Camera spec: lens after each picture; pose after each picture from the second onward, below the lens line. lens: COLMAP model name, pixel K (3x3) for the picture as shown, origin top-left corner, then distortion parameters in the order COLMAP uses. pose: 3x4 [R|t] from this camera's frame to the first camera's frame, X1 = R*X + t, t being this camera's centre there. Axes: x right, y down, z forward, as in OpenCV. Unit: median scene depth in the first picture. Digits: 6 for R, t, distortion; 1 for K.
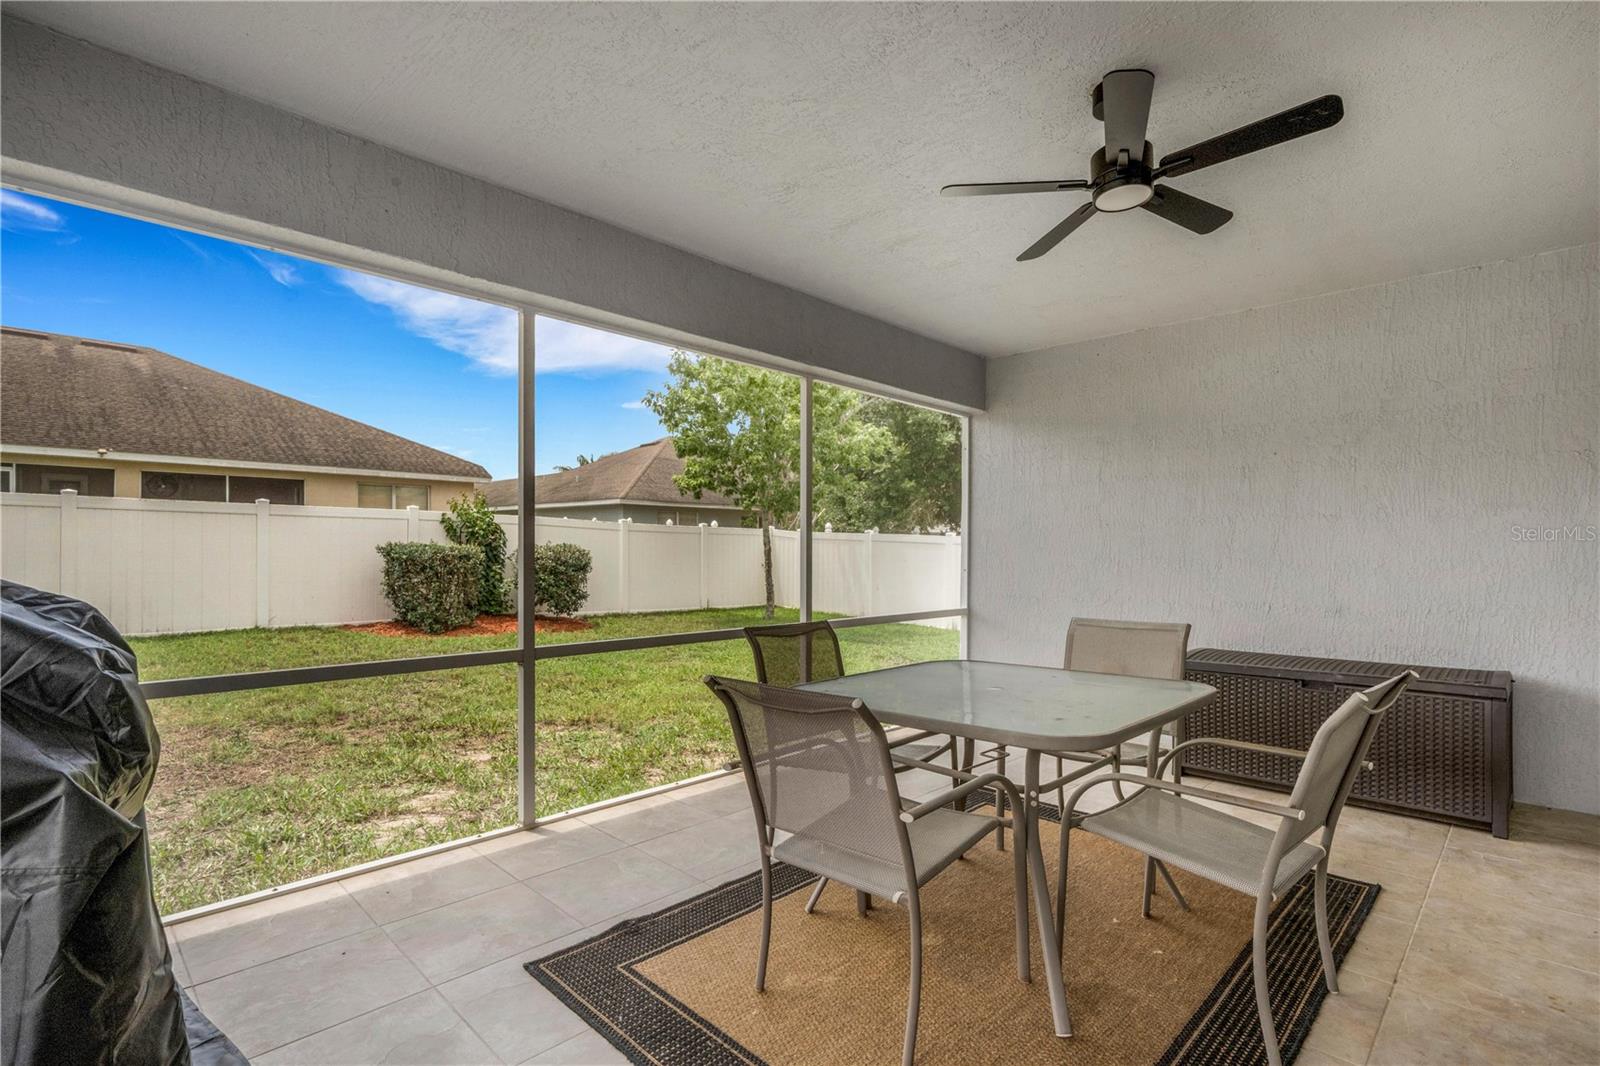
lens RADIAL K [[746.4, 0, 797.4], [0, 746.4, 533.6], [0, 0, 1]] dist [0.001382, 0.000367]
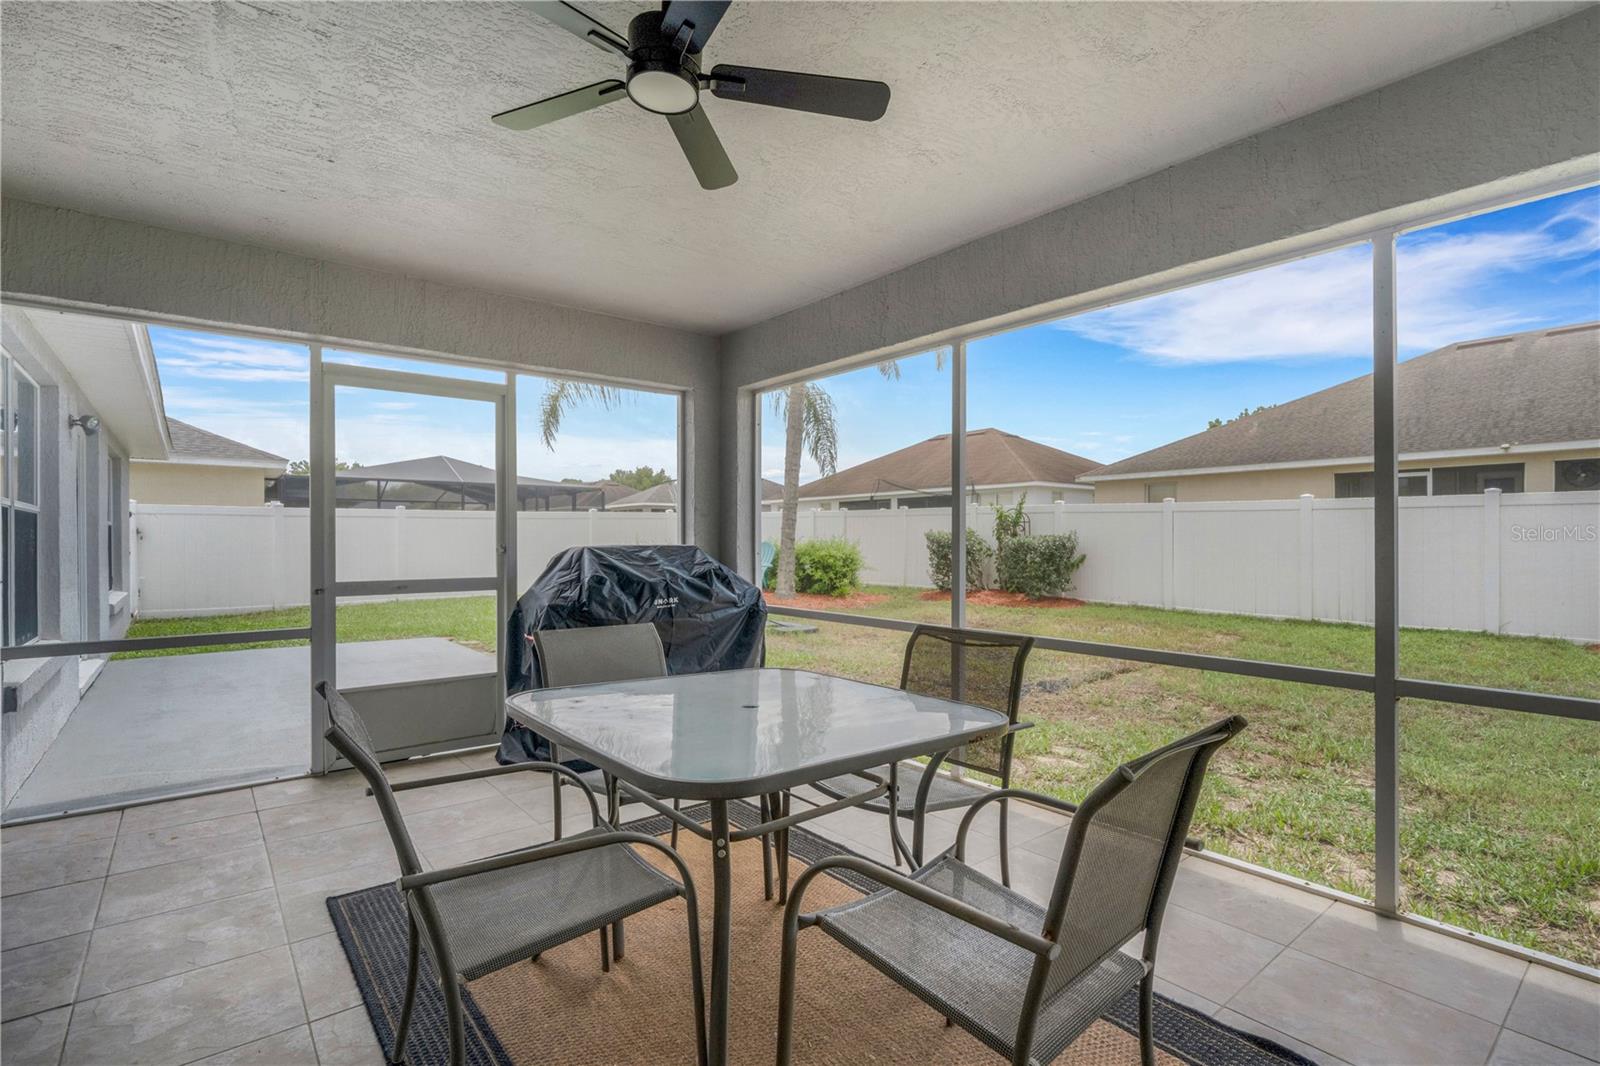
lens RADIAL K [[746.4, 0, 797.4], [0, 746.4, 533.6], [0, 0, 1]] dist [0.001382, 0.000367]
pose [[-0.103209, -0.007344, -0.994633, 0.167662], [0.012469, 0.999885, -0.008677, 0.002676], [0.994582, -0.013298, -0.103106, 0.179017]]
